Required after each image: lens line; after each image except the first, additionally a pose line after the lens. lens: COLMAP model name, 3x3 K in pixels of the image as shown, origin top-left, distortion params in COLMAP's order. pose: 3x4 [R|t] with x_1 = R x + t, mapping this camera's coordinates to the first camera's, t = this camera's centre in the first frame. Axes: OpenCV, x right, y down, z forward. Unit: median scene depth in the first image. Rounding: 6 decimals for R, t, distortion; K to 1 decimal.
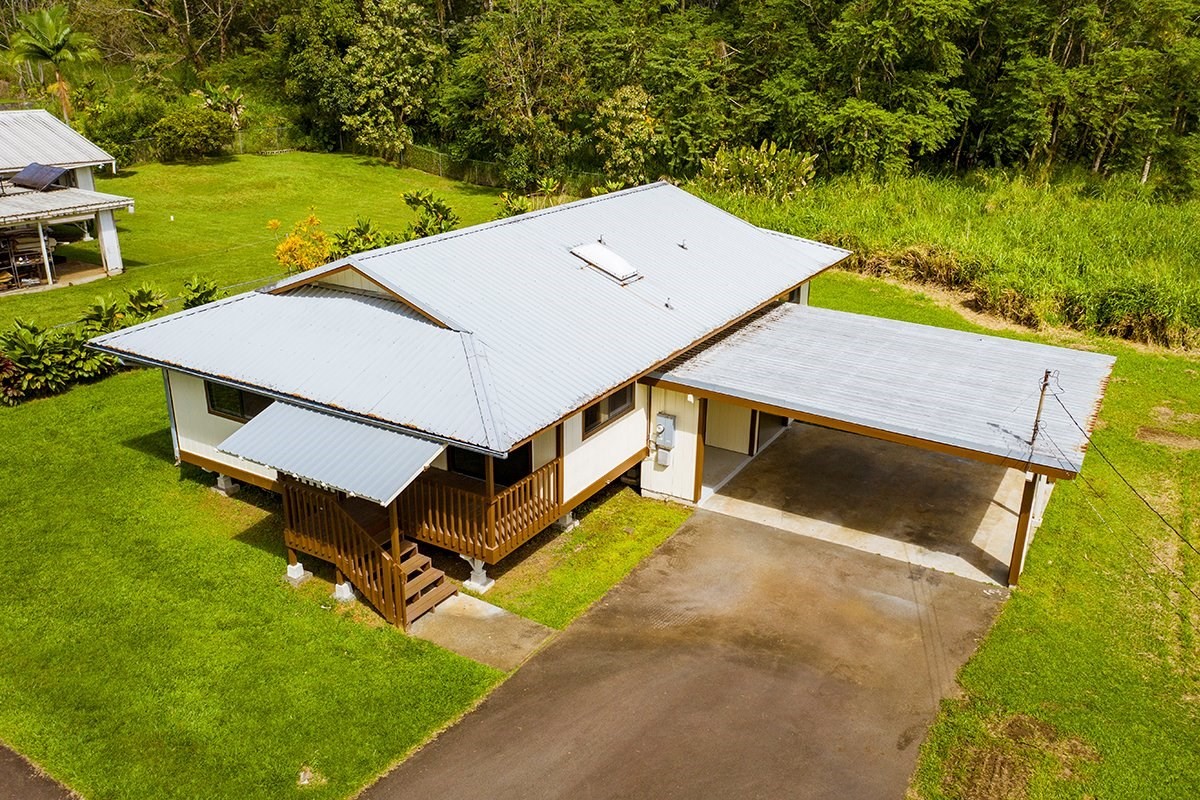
lens RADIAL K [[945.1, 0, 602.1], [0, 945.1, 399.5], [0, 0, 1]] dist [-0.004021, 0.010846]
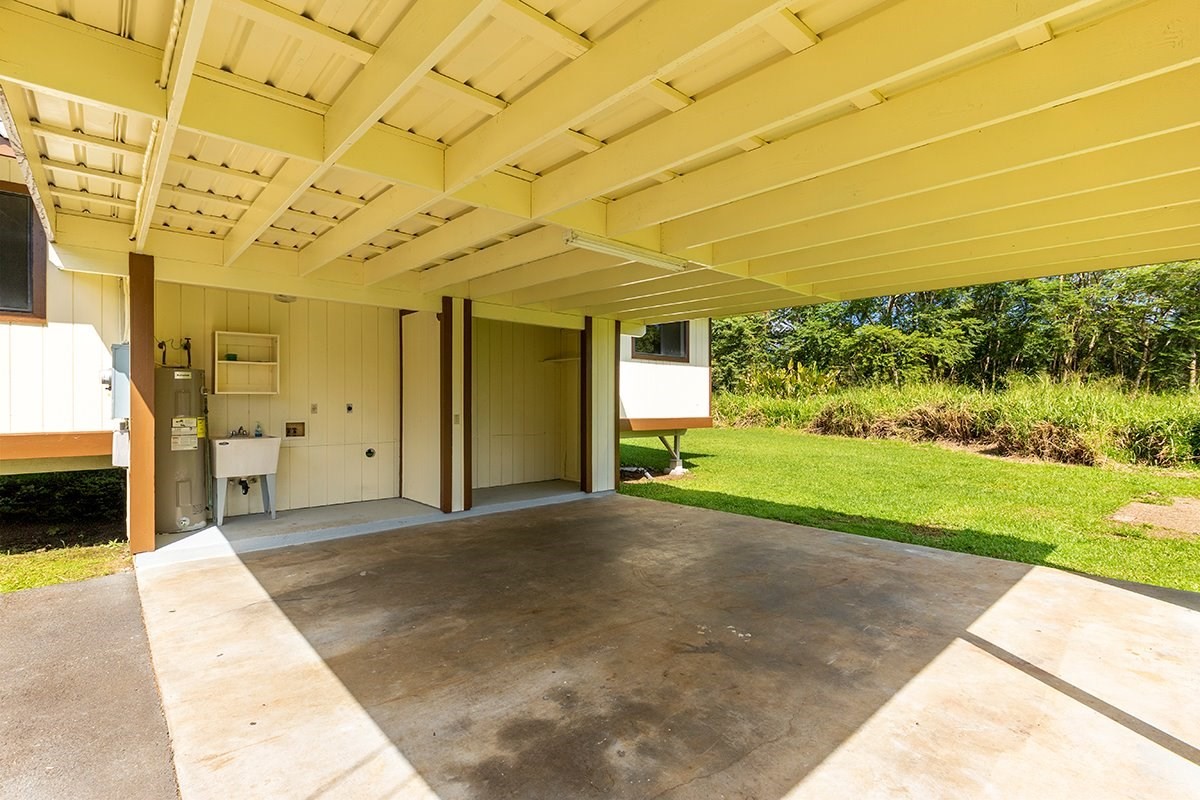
lens RADIAL K [[553.5, 0, 605.3], [0, 553.5, 406.2], [0, 0, 1]] dist [0.003072, 0.000416]
pose [[0.960749, -0.008576, -0.277288, 0.332248], [-0.089001, 0.937161, -0.337354, 0.100370], [0.262756, 0.348792, 0.899613, 0.765365]]
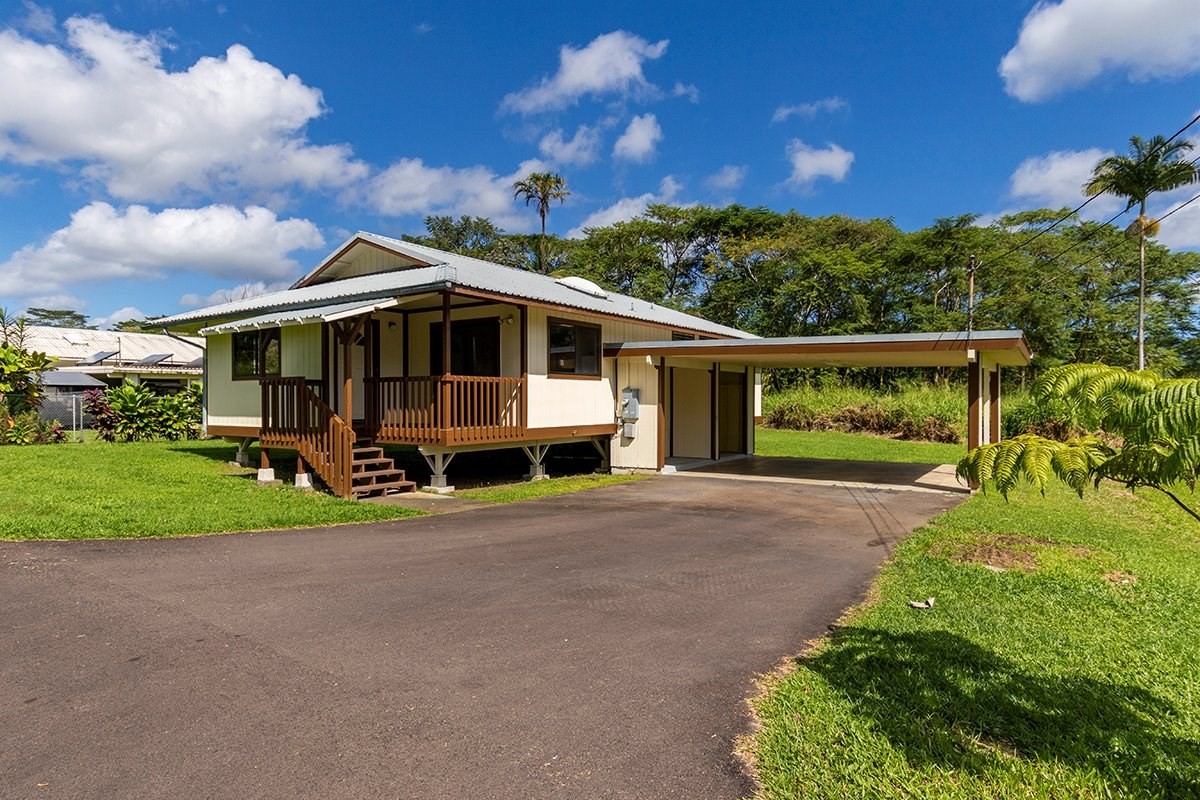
lens RADIAL K [[668.2, 0, 594.9], [0, 668.2, 397.5], [0, 0, 1]] dist [0.001341, -0.000764]
pose [[0.998431, -0.012427, -0.054595, 0.063075], [-0.007794, 0.934716, -0.355309, 0.282015], [0.055446, 0.355178, 0.933153, 0.232655]]
